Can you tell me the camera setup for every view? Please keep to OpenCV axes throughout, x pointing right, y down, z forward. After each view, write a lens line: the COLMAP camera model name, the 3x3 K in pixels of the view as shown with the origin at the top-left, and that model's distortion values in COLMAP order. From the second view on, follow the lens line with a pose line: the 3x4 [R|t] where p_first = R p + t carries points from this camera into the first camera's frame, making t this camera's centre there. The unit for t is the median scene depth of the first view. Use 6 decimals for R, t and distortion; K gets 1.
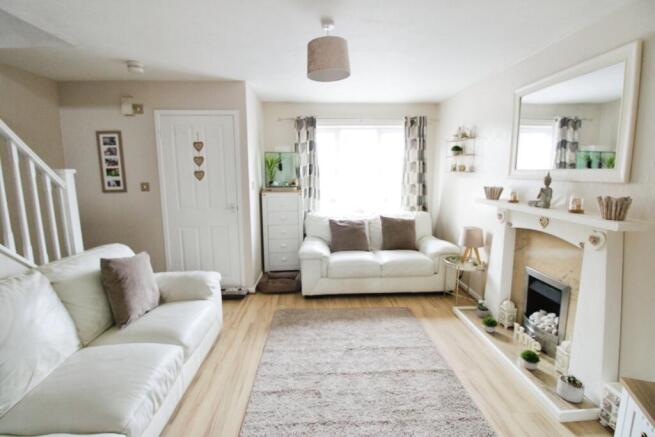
lens RADIAL K [[308.1, 0, 327.5], [0, 308.1, 218.5], [0, 0, 1]] dist [0.000586, -0.000240]
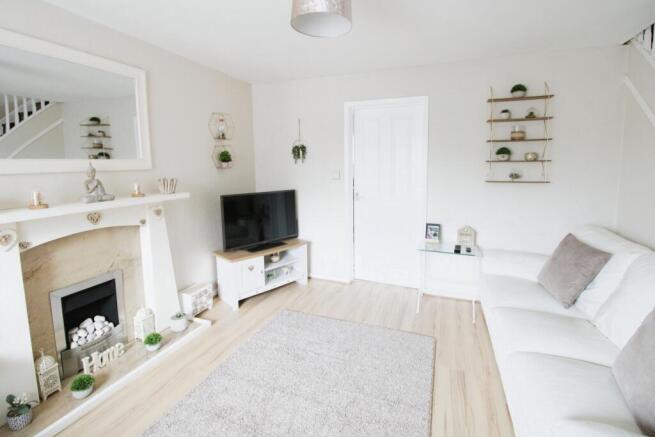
lens RADIAL K [[310.2, 0, 328.3], [0, 310.2, 202.2], [0, 0, 1]] dist [-0.016478, -0.001440]
pose [[-0.926355, -0.031000, 0.375373, -0.219276], [0.072443, 0.963335, 0.258335, -0.184188], [-0.369618, 0.266503, -0.890145, 1.328518]]
